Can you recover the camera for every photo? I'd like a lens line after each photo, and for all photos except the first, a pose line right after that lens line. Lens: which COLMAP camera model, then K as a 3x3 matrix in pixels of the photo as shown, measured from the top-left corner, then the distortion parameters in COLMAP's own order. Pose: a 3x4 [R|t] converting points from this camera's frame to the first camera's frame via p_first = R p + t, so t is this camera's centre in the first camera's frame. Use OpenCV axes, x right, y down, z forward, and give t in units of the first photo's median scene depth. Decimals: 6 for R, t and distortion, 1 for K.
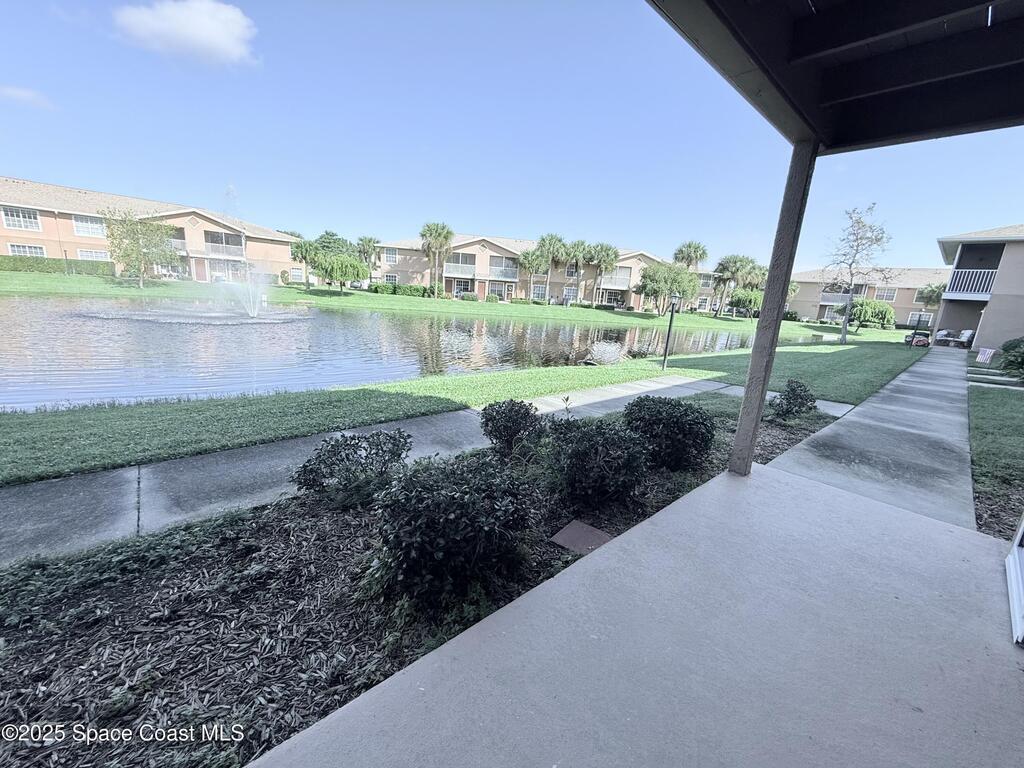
lens RADIAL K [[409.6, 0, 508.9], [0, 409.6, 389.2], [0, 0, 1]] dist [-0.001927, 0.000431]
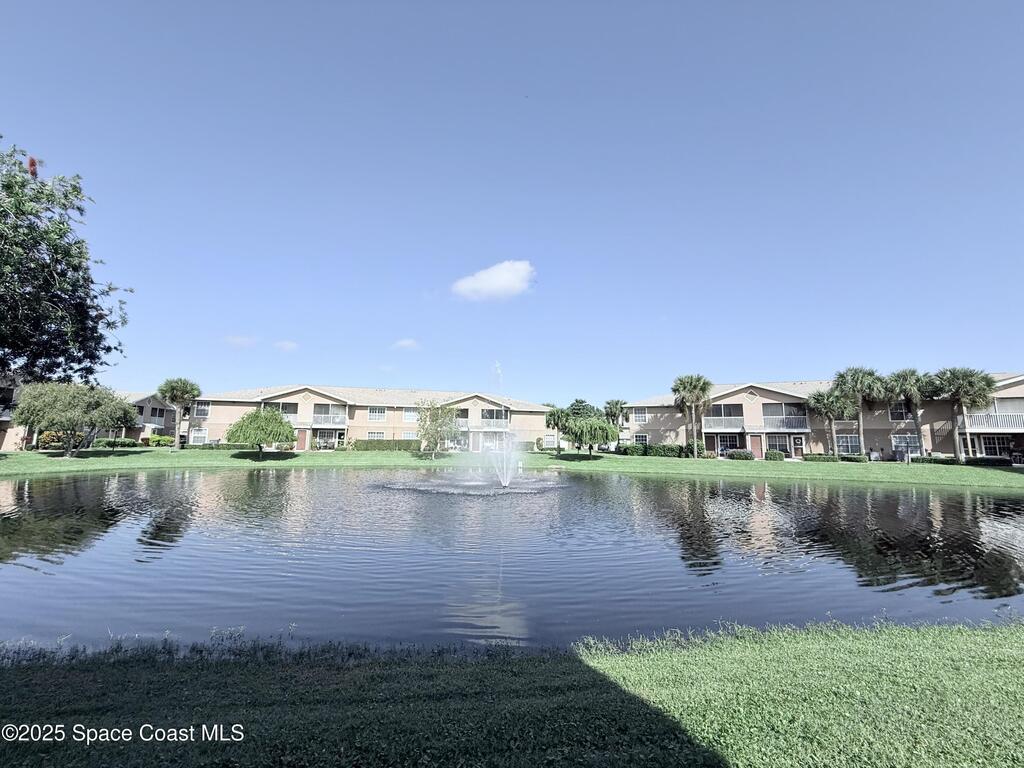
lens RADIAL K [[409.6, 0, 510.0], [0, 409.6, 383.2], [0, 0, 1]] dist [-0.001927, 0.000431]
pose [[0.842299, -0.134178, -0.522043, -0.038708], [-0.079701, 0.926870, -0.366824, -0.024674], [0.533085, 0.350583, 0.770008, 0.089890]]
